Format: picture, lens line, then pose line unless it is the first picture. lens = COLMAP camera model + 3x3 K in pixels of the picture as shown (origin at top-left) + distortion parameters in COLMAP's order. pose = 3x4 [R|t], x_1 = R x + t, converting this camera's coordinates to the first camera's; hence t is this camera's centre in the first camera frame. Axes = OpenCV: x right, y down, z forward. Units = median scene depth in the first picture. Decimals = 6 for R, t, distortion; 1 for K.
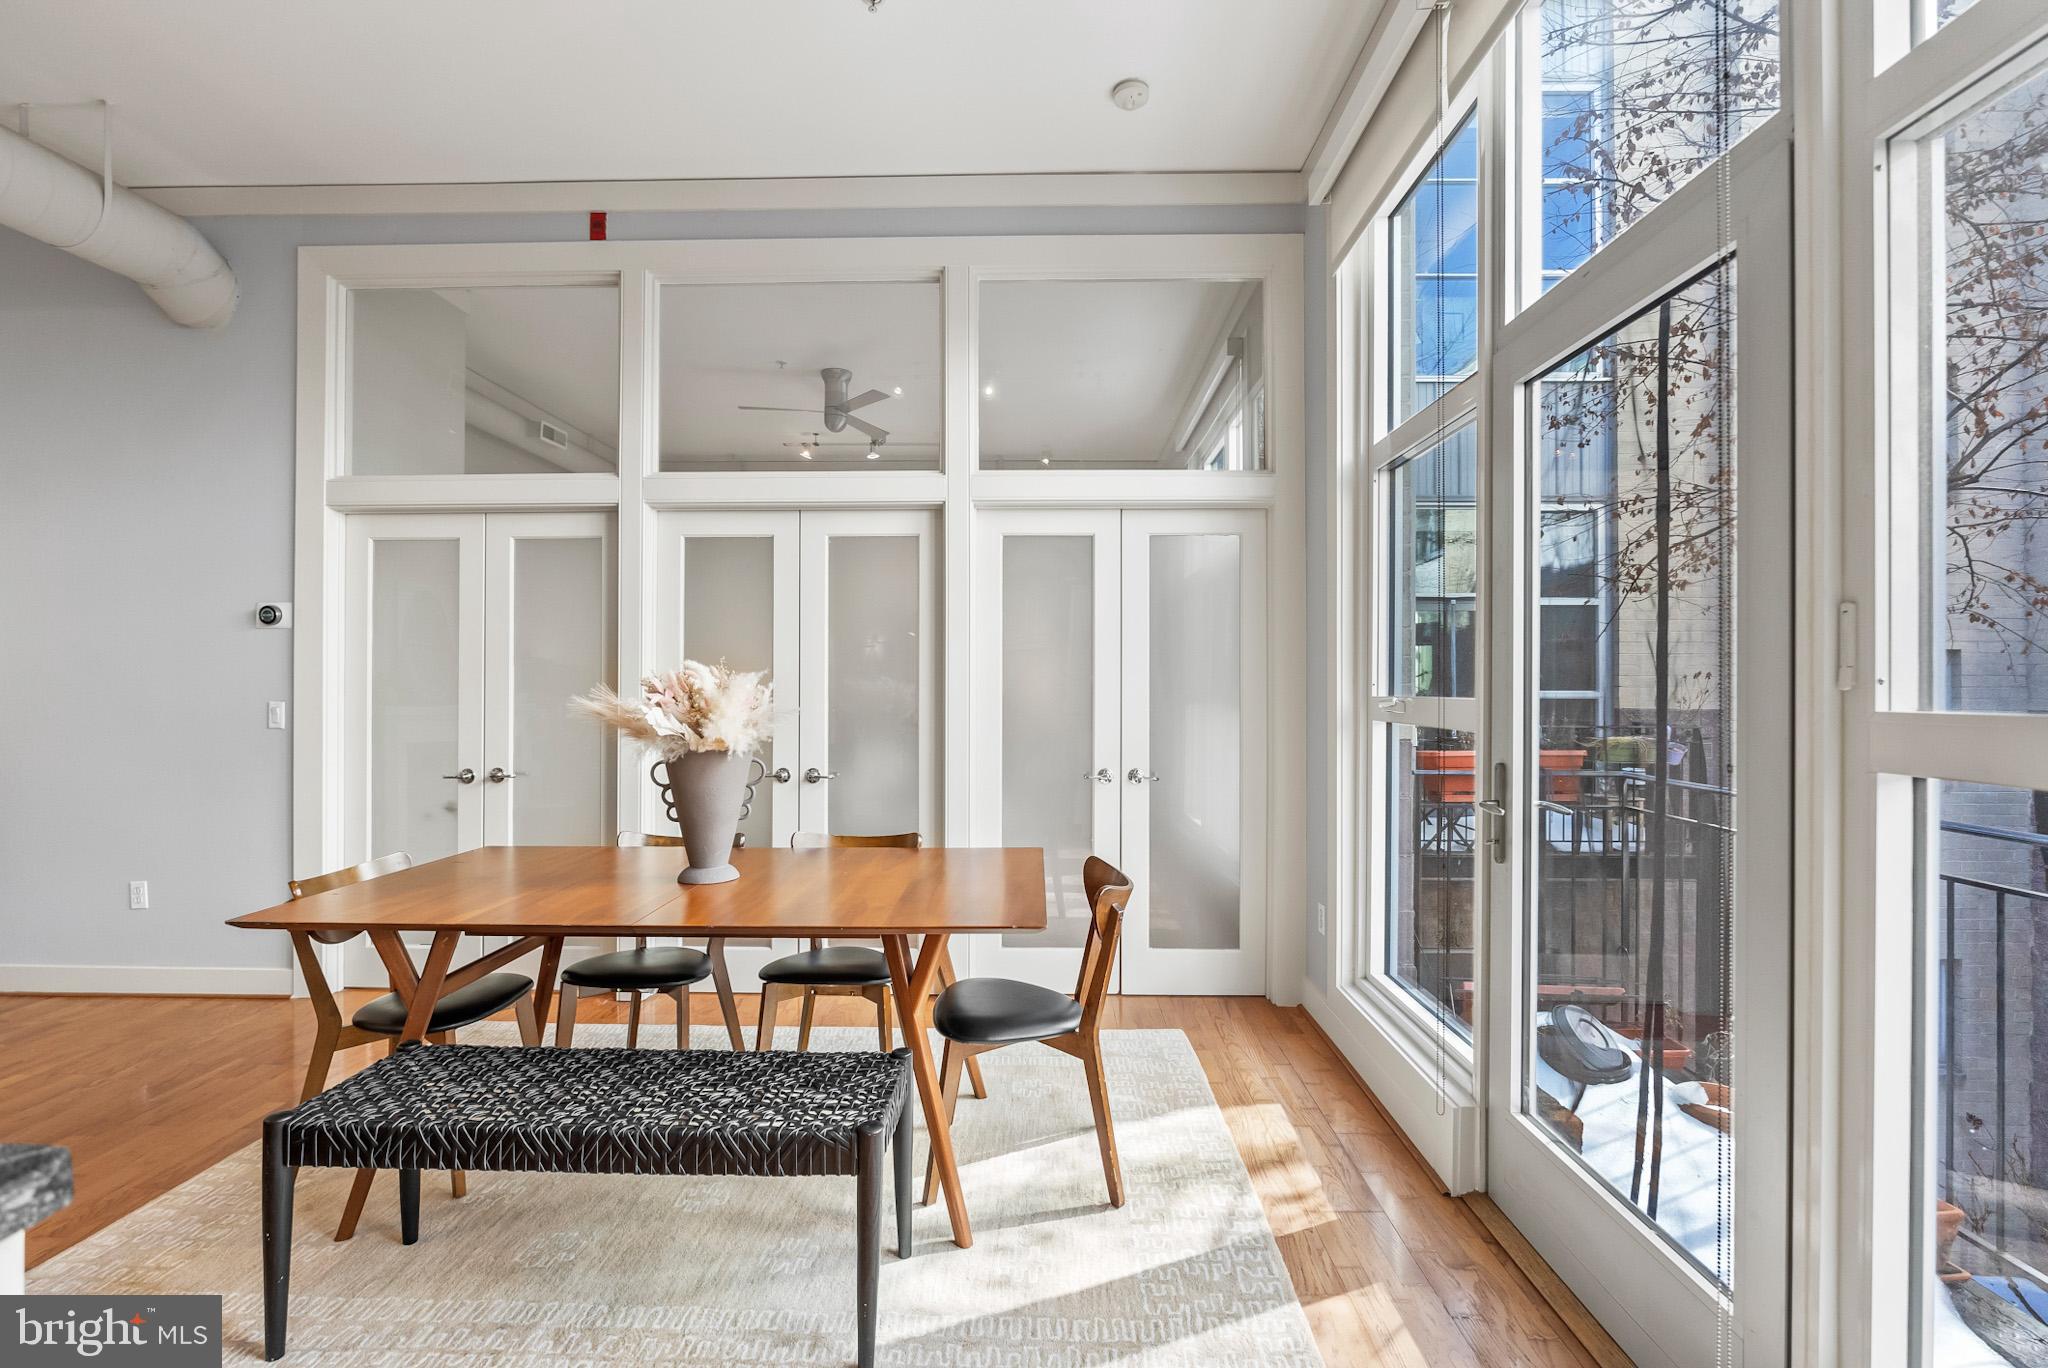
lens RADIAL K [[922.6, 0, 998.5], [0, 922.6, 674.5], [0, 0, 1]] dist [-0.008898, 0.002727]
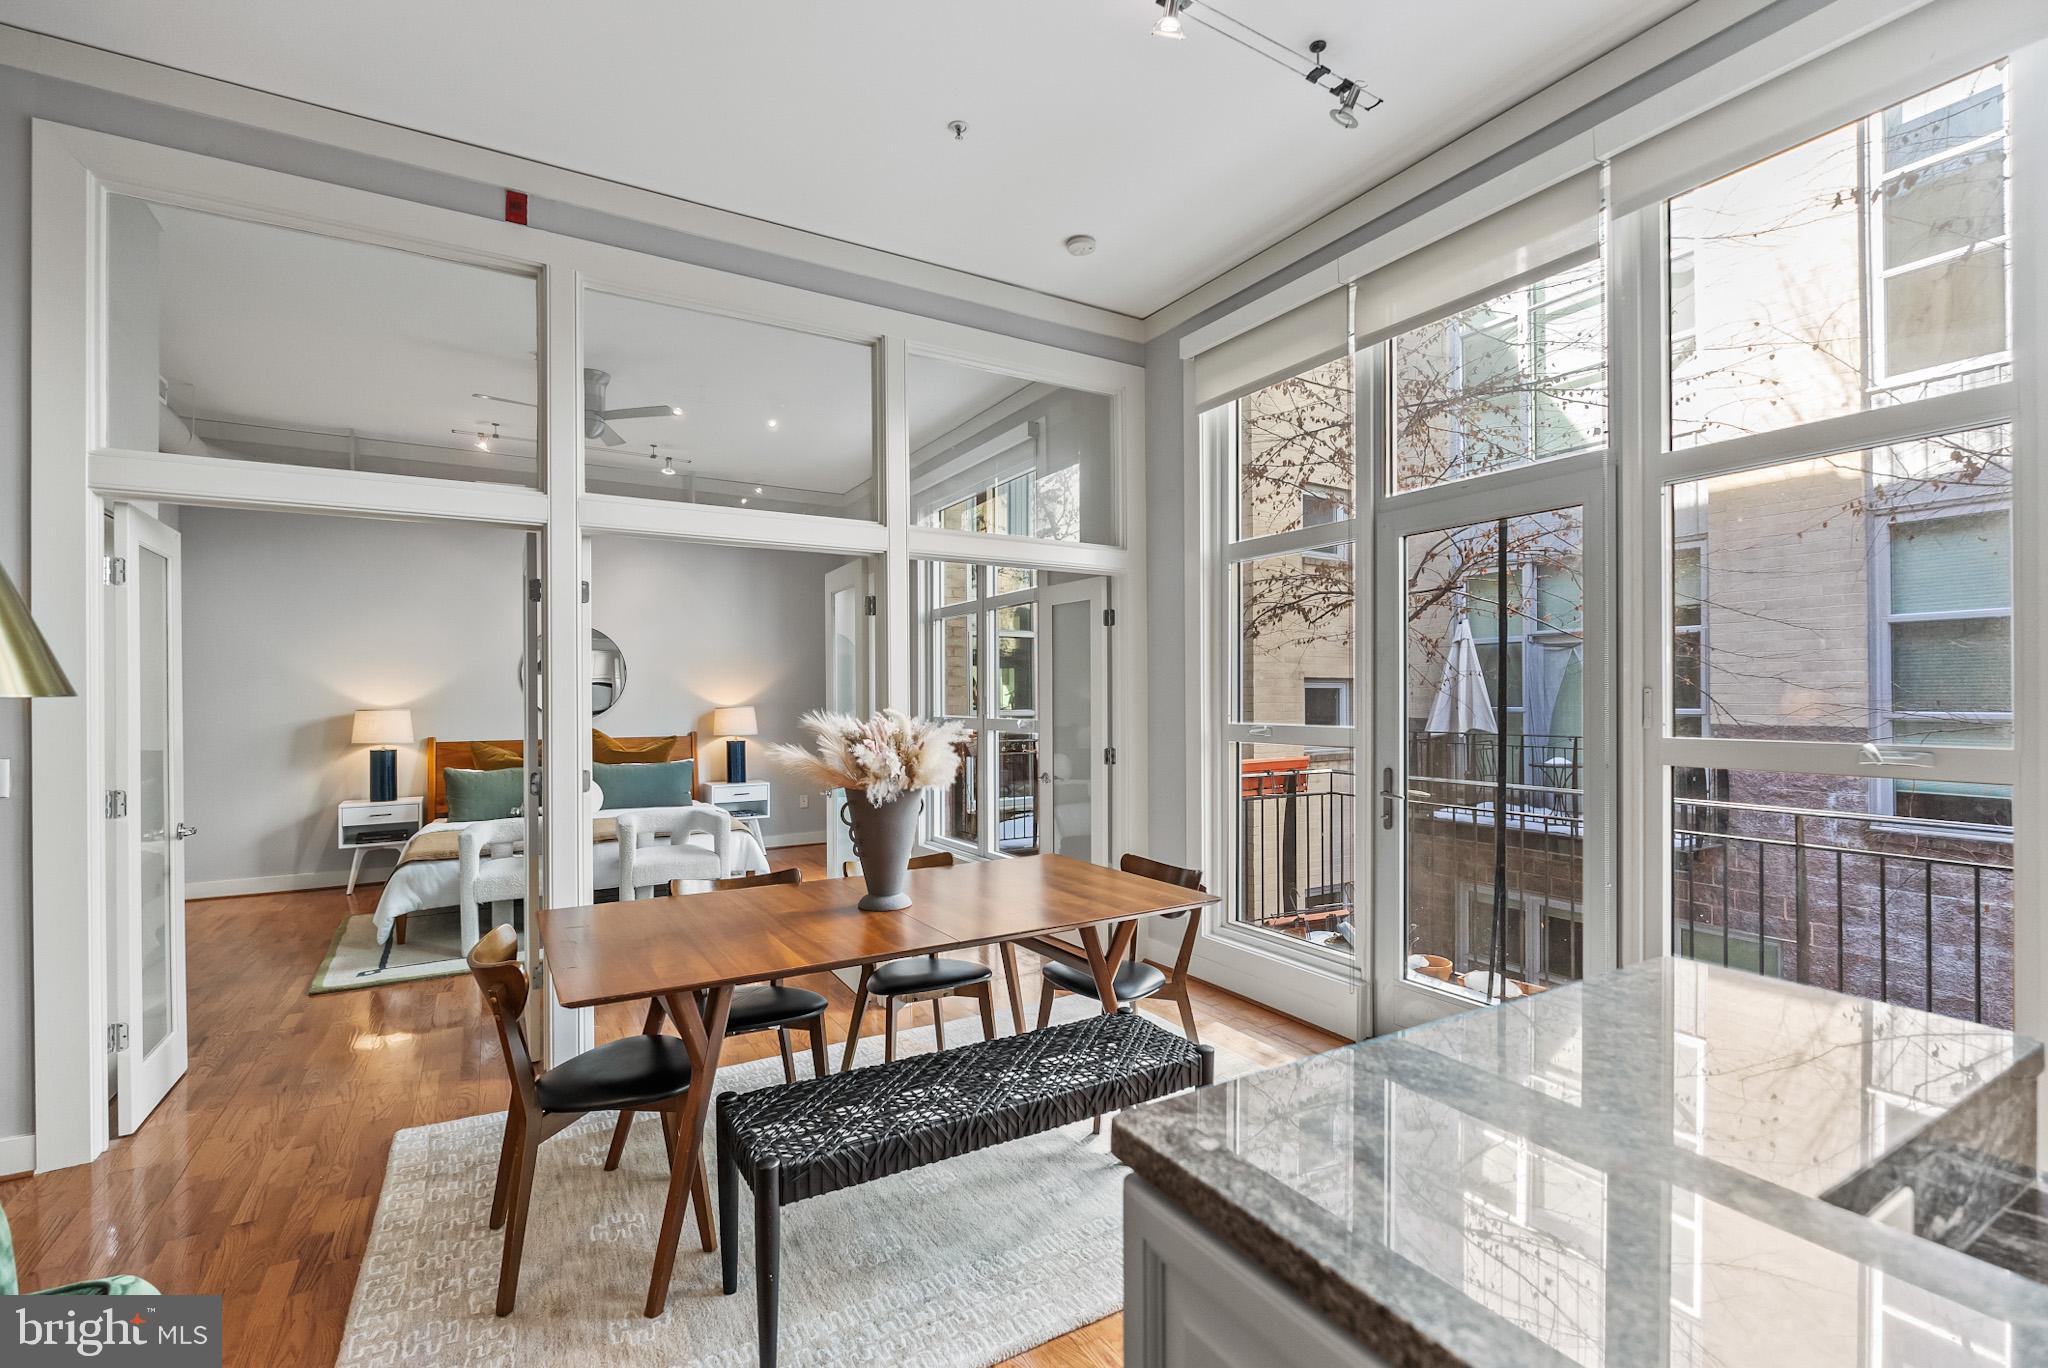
lens RADIAL K [[922.6, 0, 1030.3], [0, 922.6, 699.2], [0, 0, 1]] dist [-0.008898, 0.002727]
pose [[0.843073, -0.007090, 0.537752, -0.499159], [-0.000165, 0.999910, 0.013443, -0.026947], [-0.537799, -0.011423, 0.842996, -0.014327]]
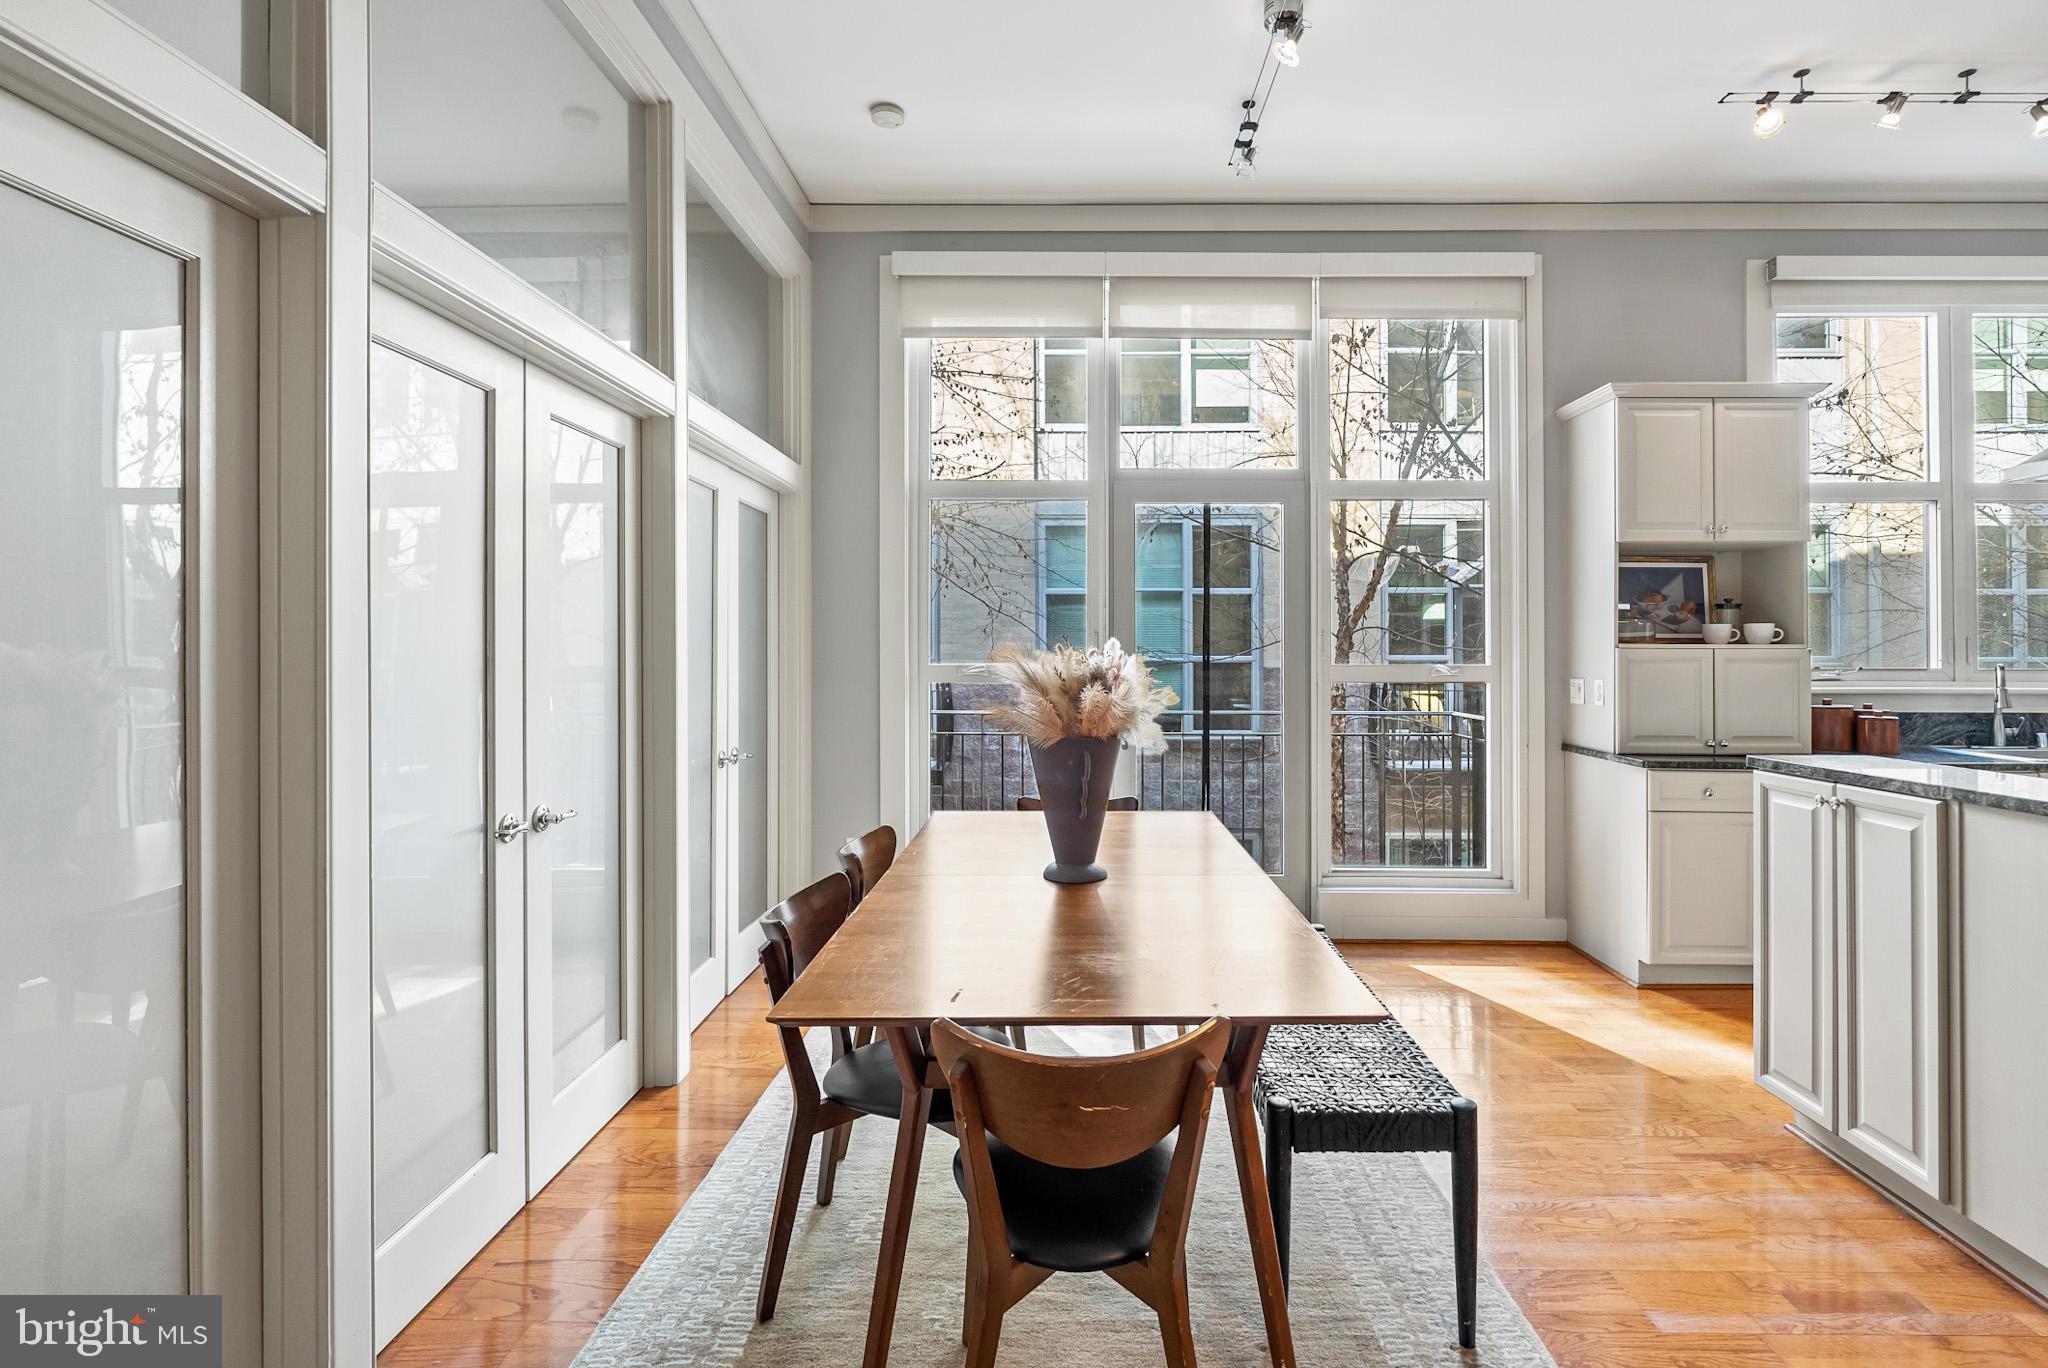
lens RADIAL K [[922.6, 0, 1064.1], [0, 922.6, 655.9], [0, 0, 1]] dist [-0.008898, 0.002727]
pose [[-0.018647, -0.012778, 0.999744, -0.812957], [-0.018109, 0.999759, 0.012440, -0.004675], [-0.999662, -0.017873, -0.018874, 0.683268]]
